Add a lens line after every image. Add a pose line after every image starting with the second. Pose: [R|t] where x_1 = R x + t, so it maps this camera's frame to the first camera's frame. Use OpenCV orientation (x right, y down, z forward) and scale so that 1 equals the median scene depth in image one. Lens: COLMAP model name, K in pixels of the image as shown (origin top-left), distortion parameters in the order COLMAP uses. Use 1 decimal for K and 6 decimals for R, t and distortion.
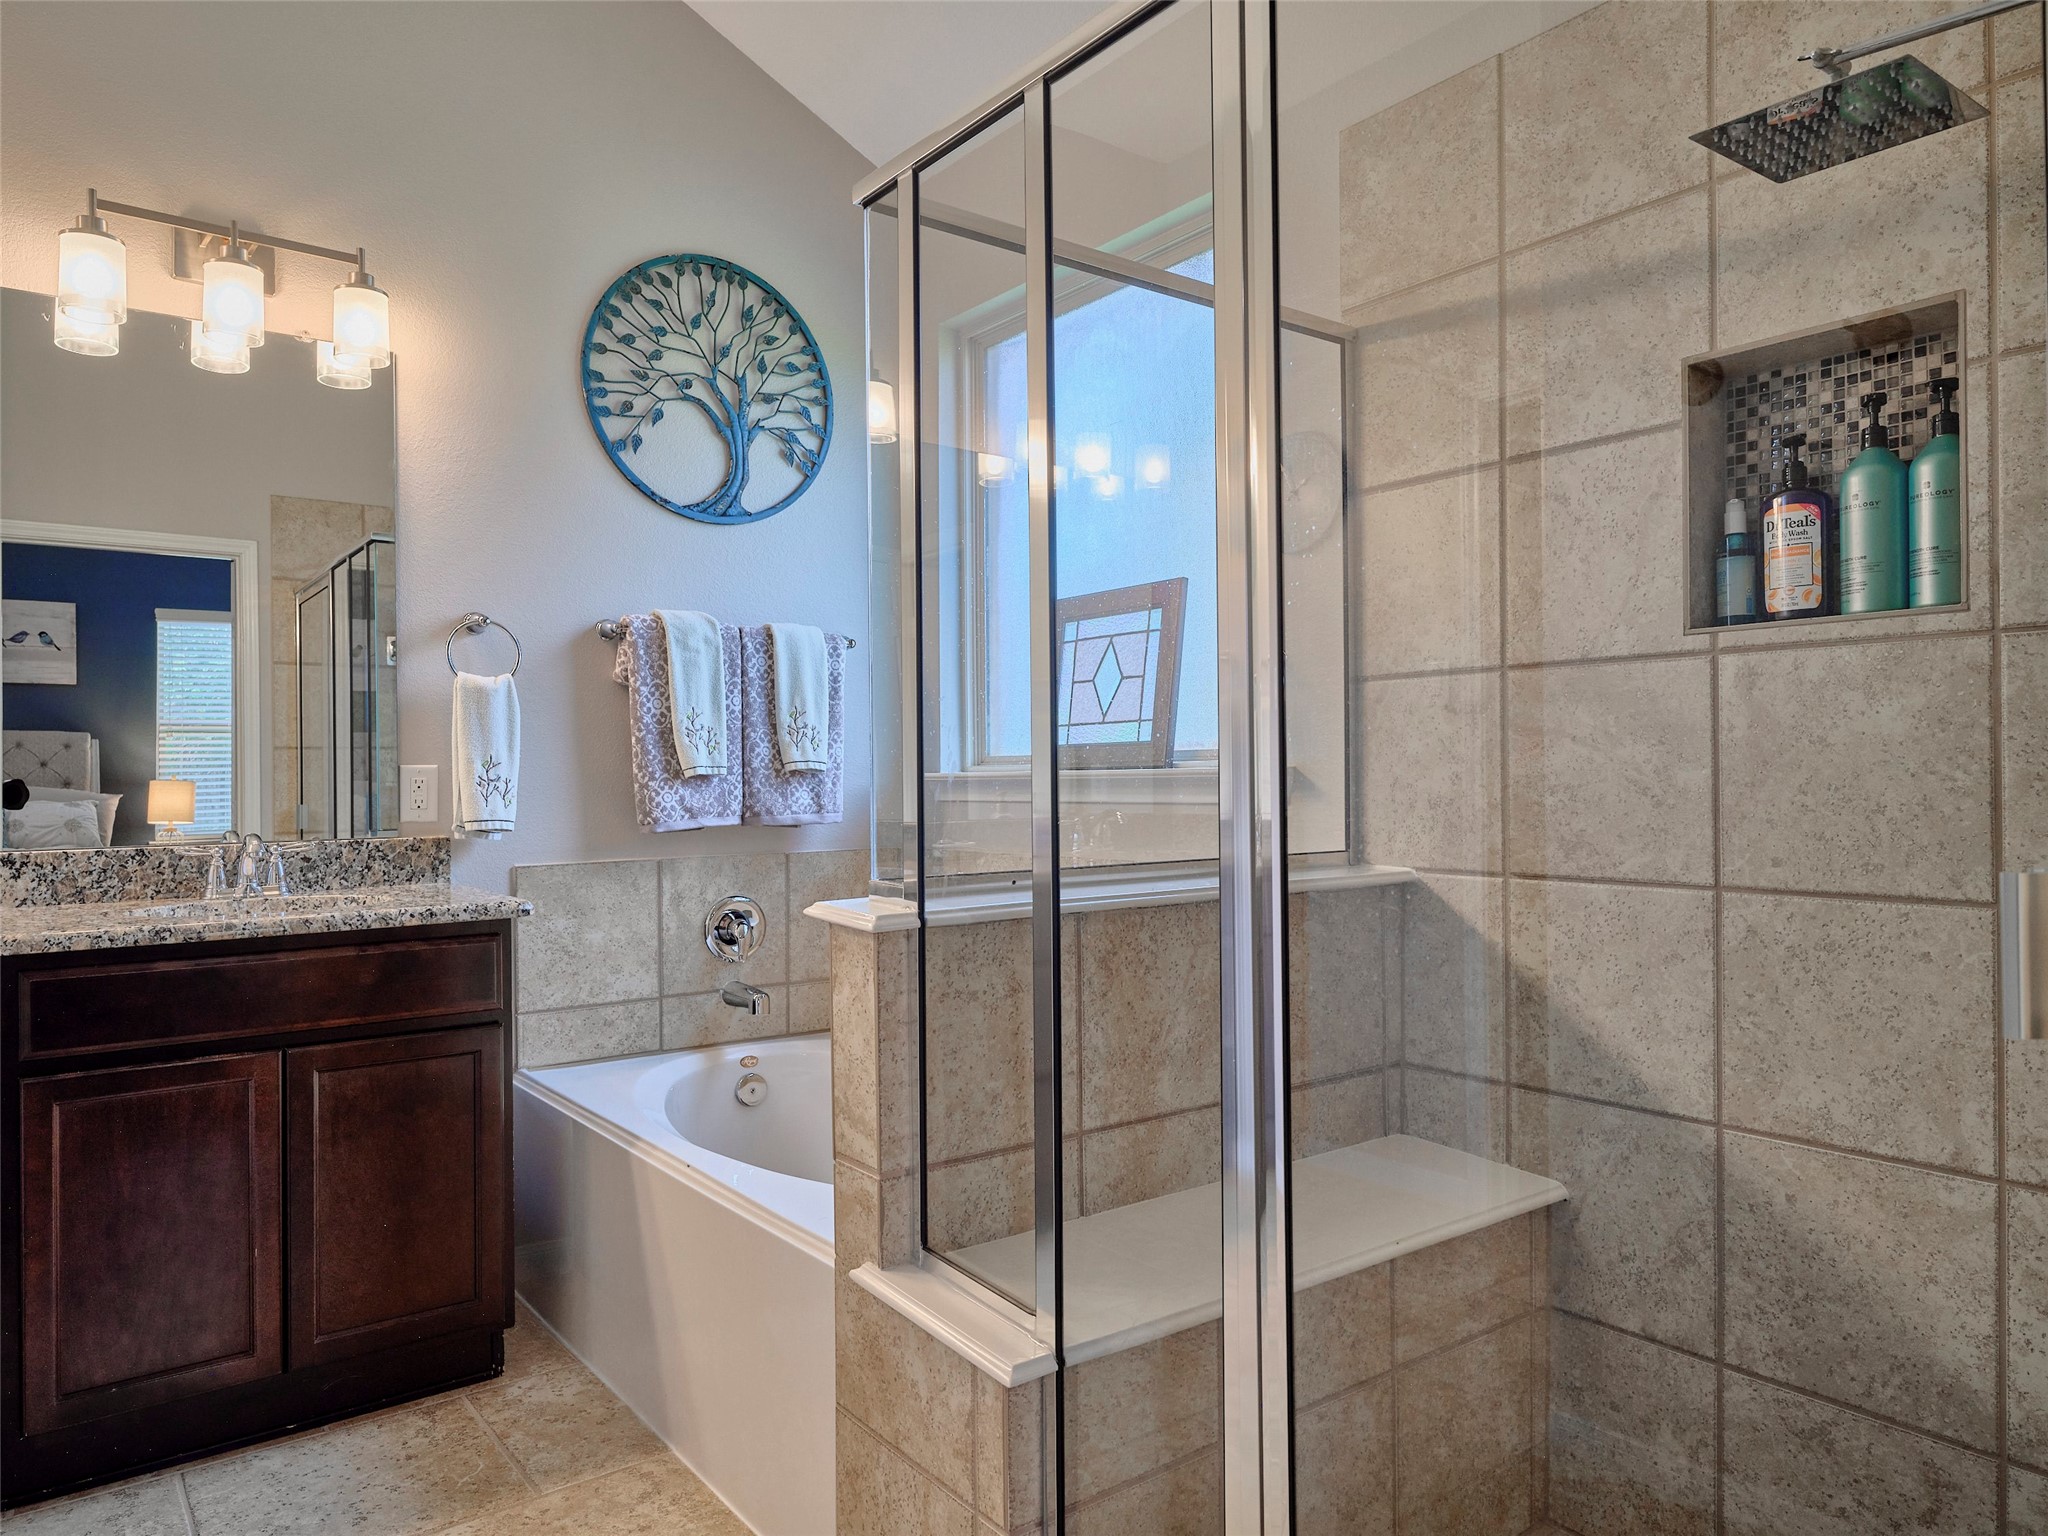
lens RADIAL K [[1352.8, 0, 1019.5], [0, 1352.8, 767.0], [0, 0, 1]] dist [0.003488, -0.001659]
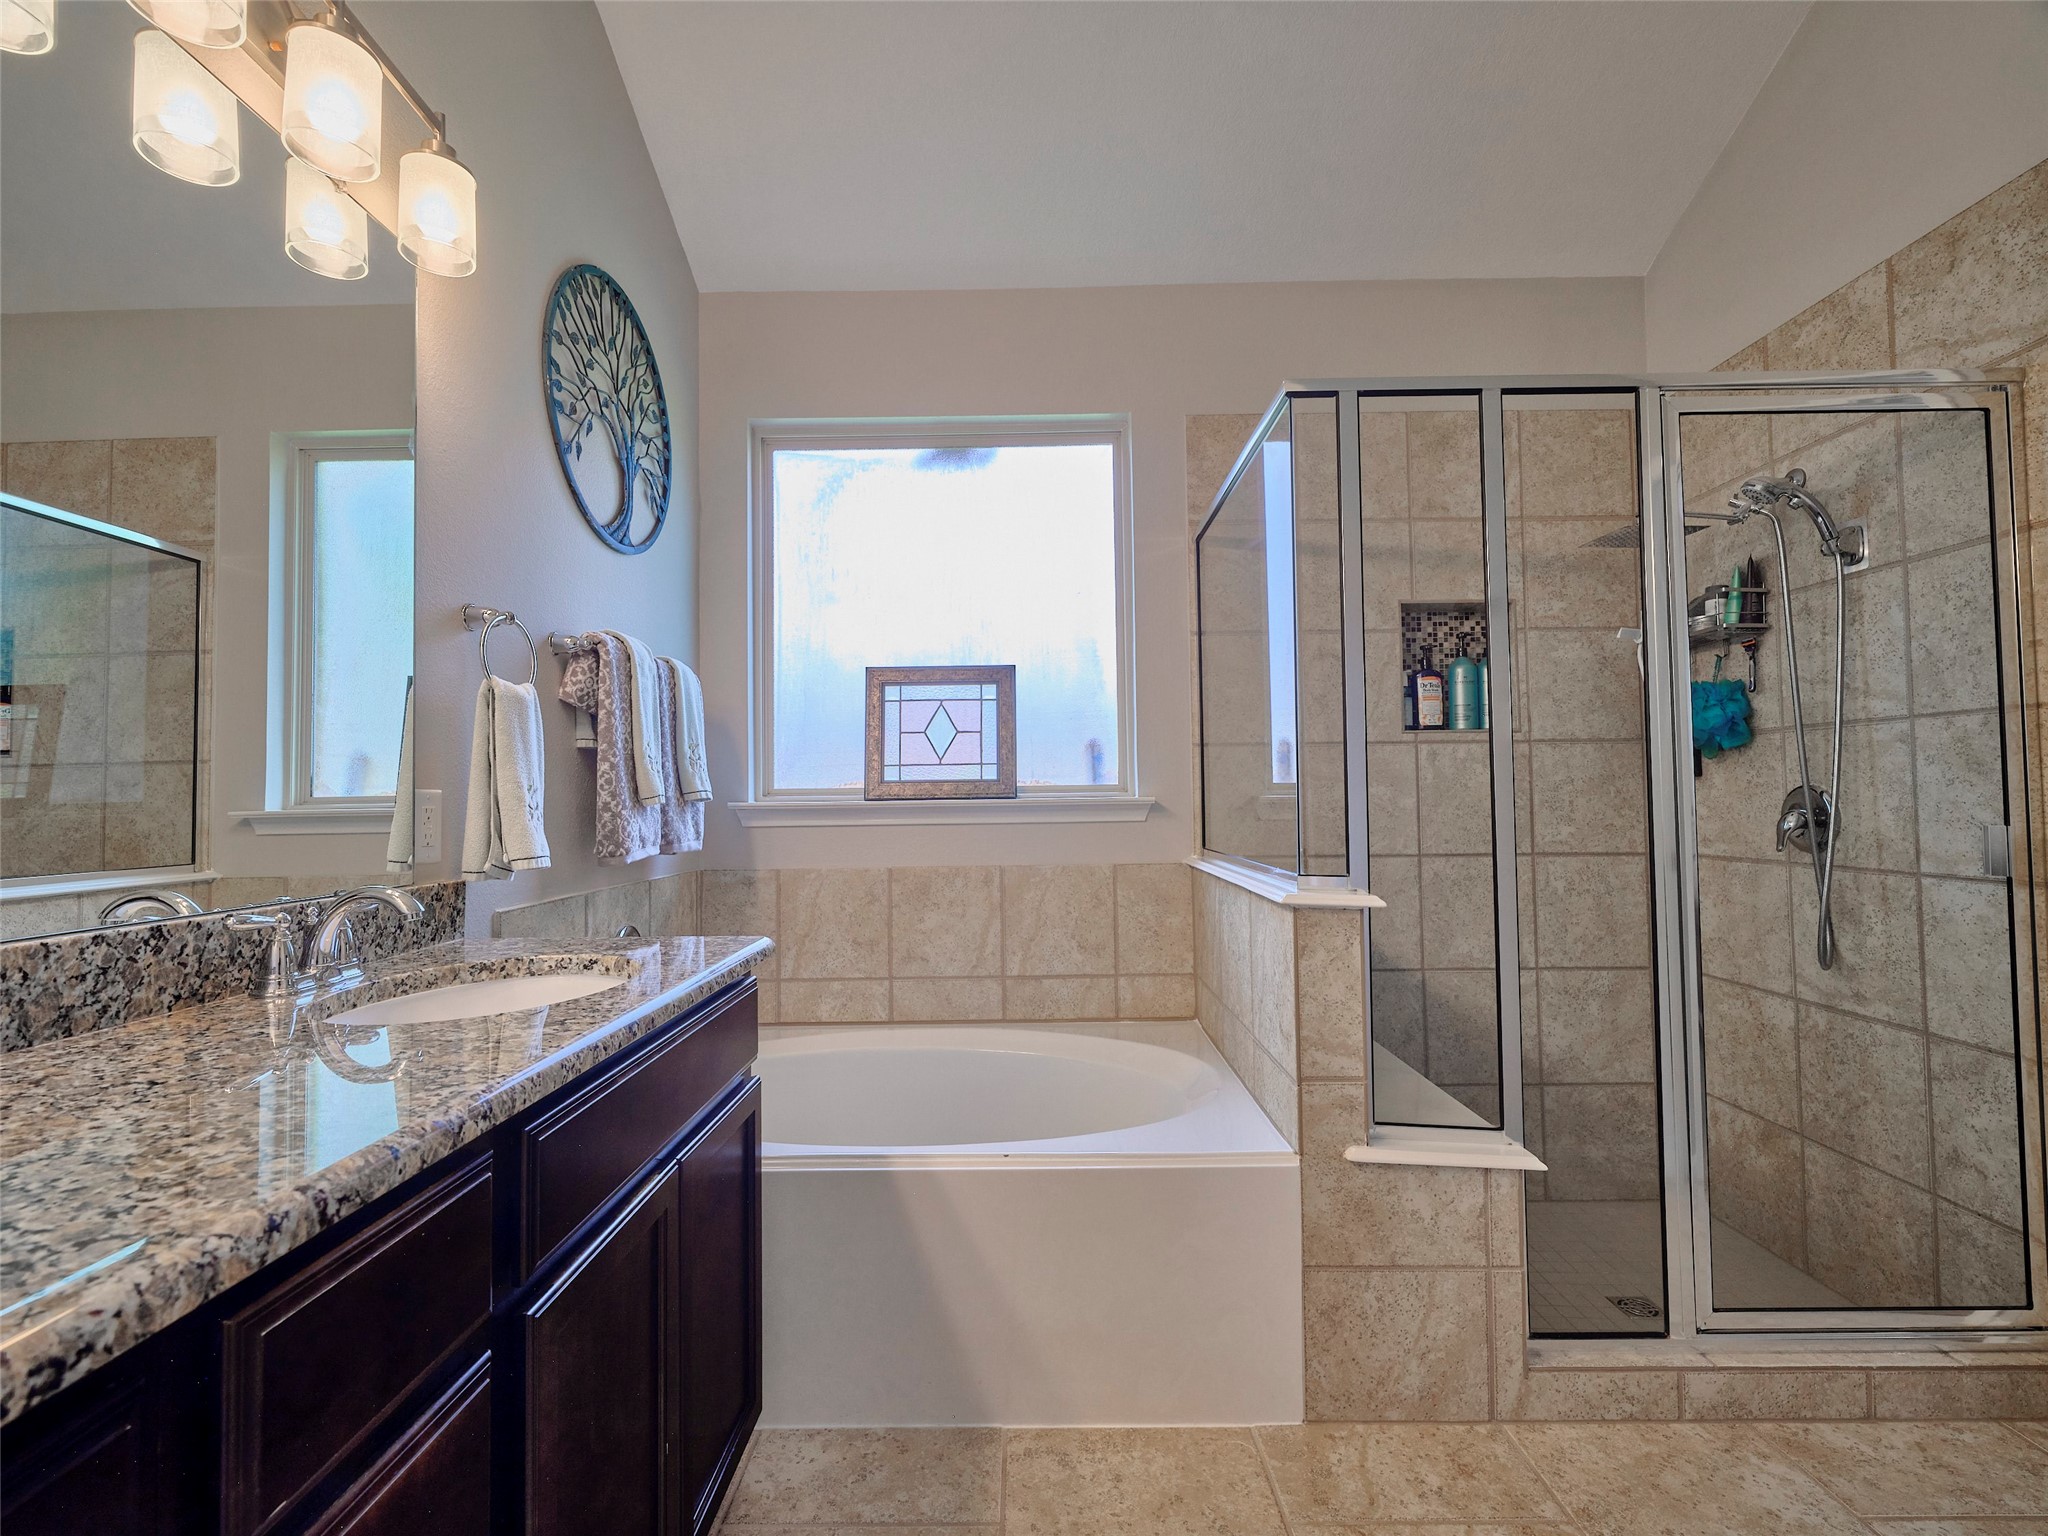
lens RADIAL K [[923.4, 0, 1019.7], [0, 923.4, 768.1], [0, 0, 1]] dist [-0.000888, 0.000163]
pose [[0.609140, 0.031130, 0.792452, -0.659481], [0.000217, 0.999223, -0.039419, 0.007265], [-0.793063, 0.024183, 0.608659, 0.412107]]
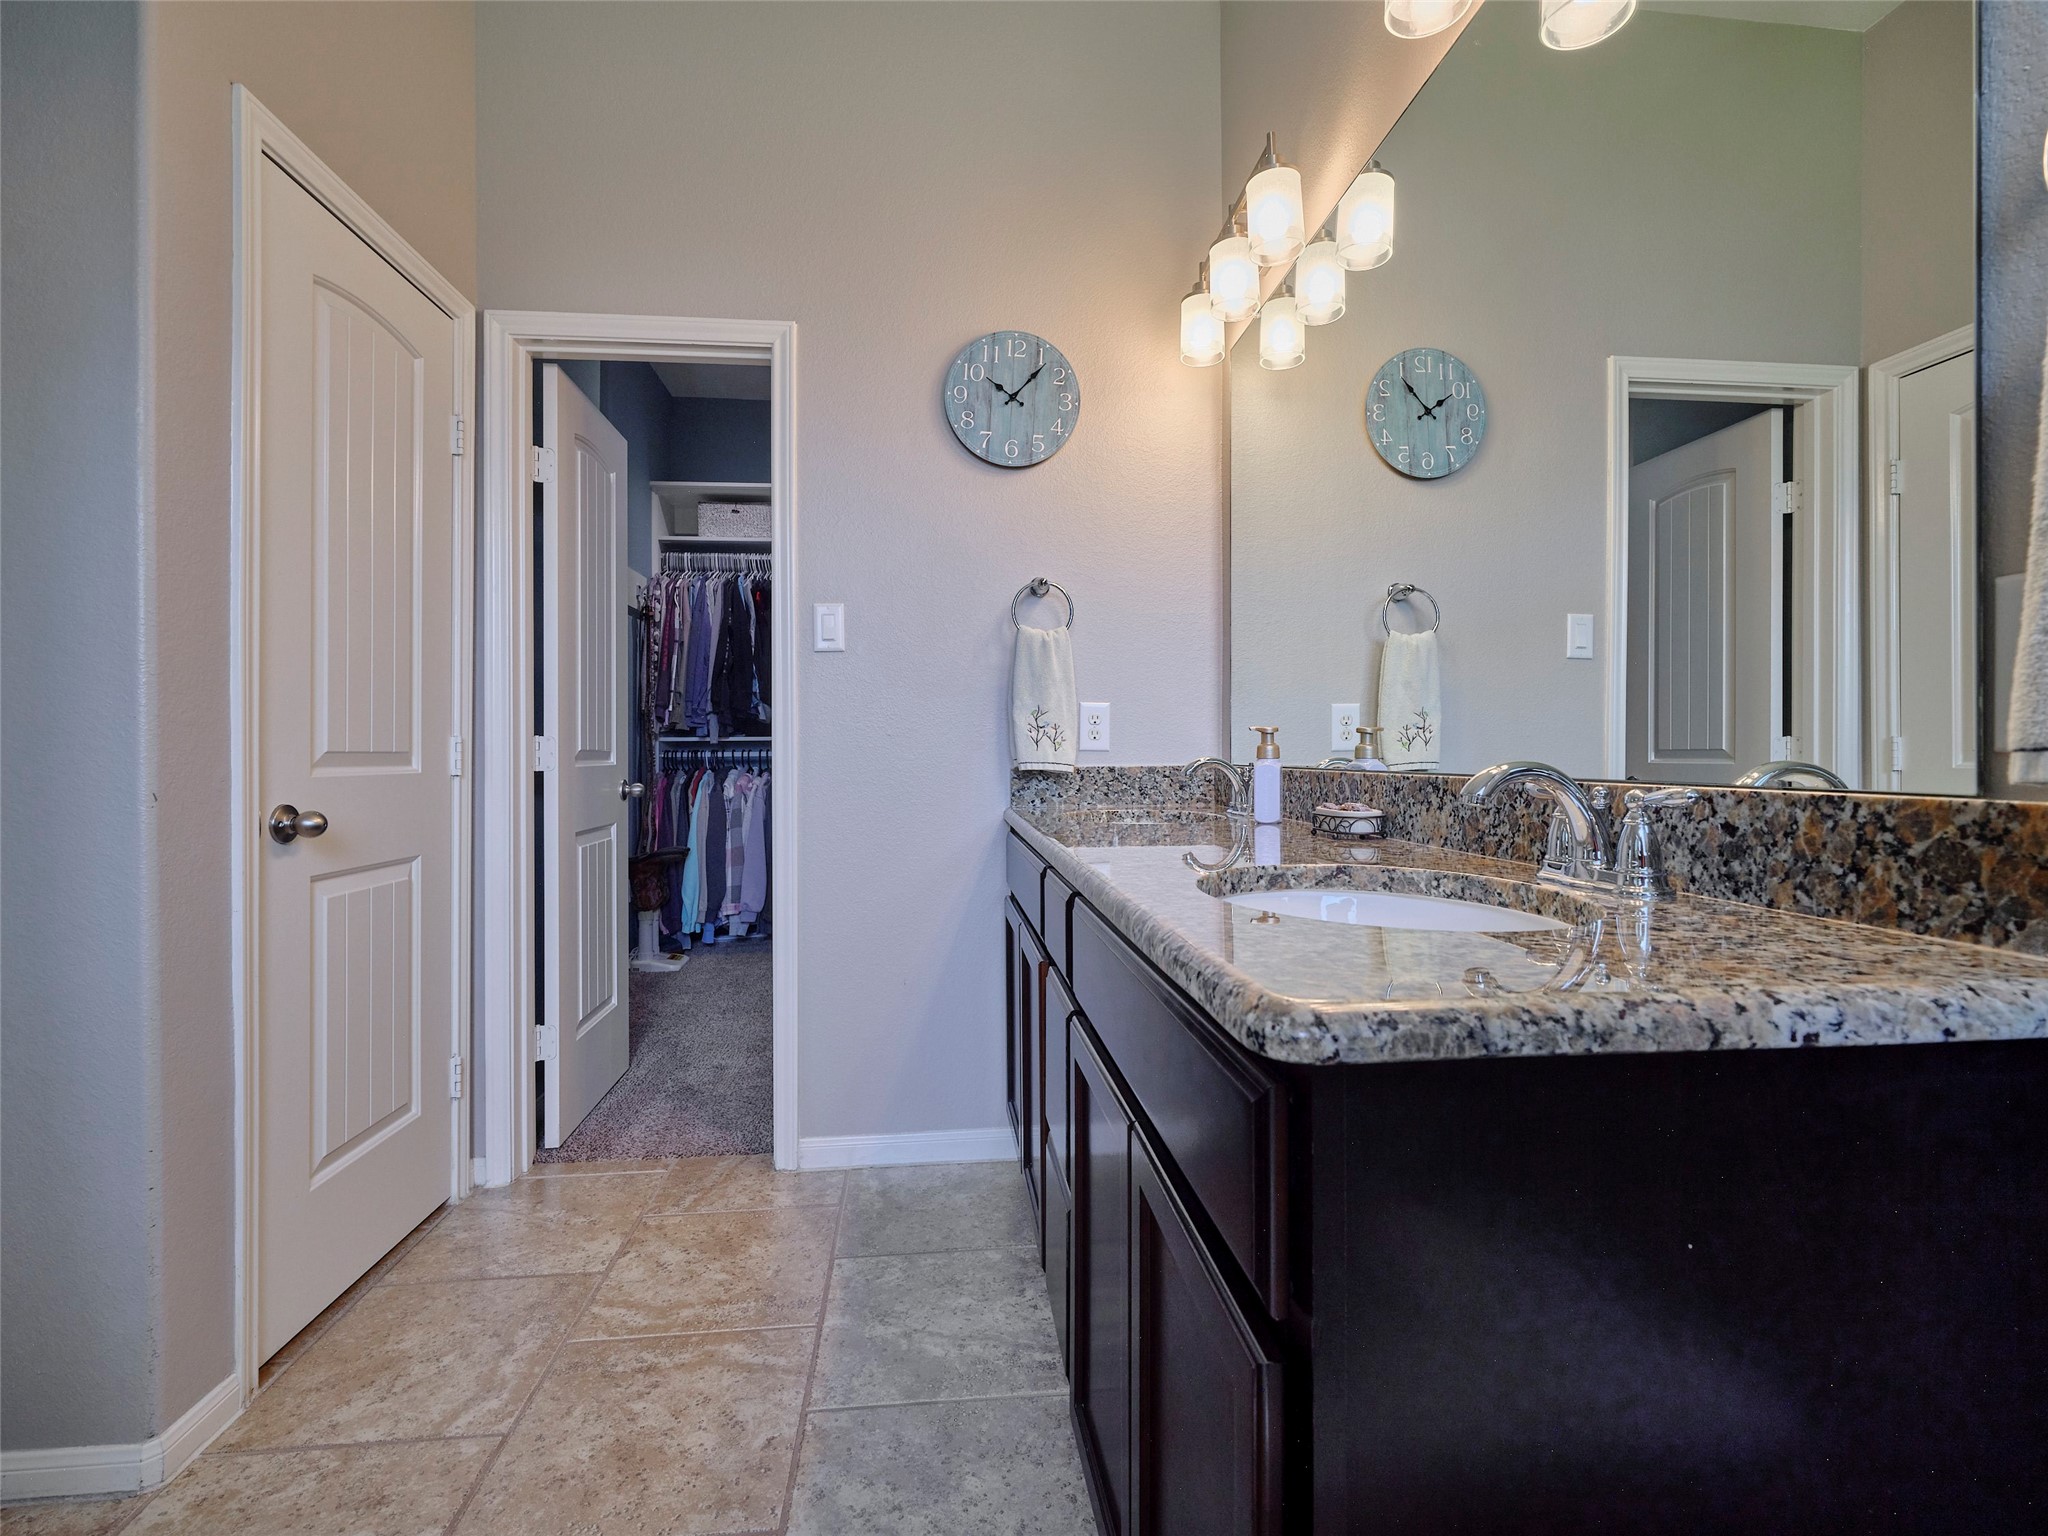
lens RADIAL K [[923.4, 0, 1019.7], [0, 923.4, 768.1], [0, 0, 1]] dist [-0.000888, 0.000163]
pose [[-0.520850, 0.027458, -0.853206, -0.142558], [0.012616, 0.999621, 0.024469, 0.036286], [0.853555, 0.001980, -0.520999, 0.911200]]
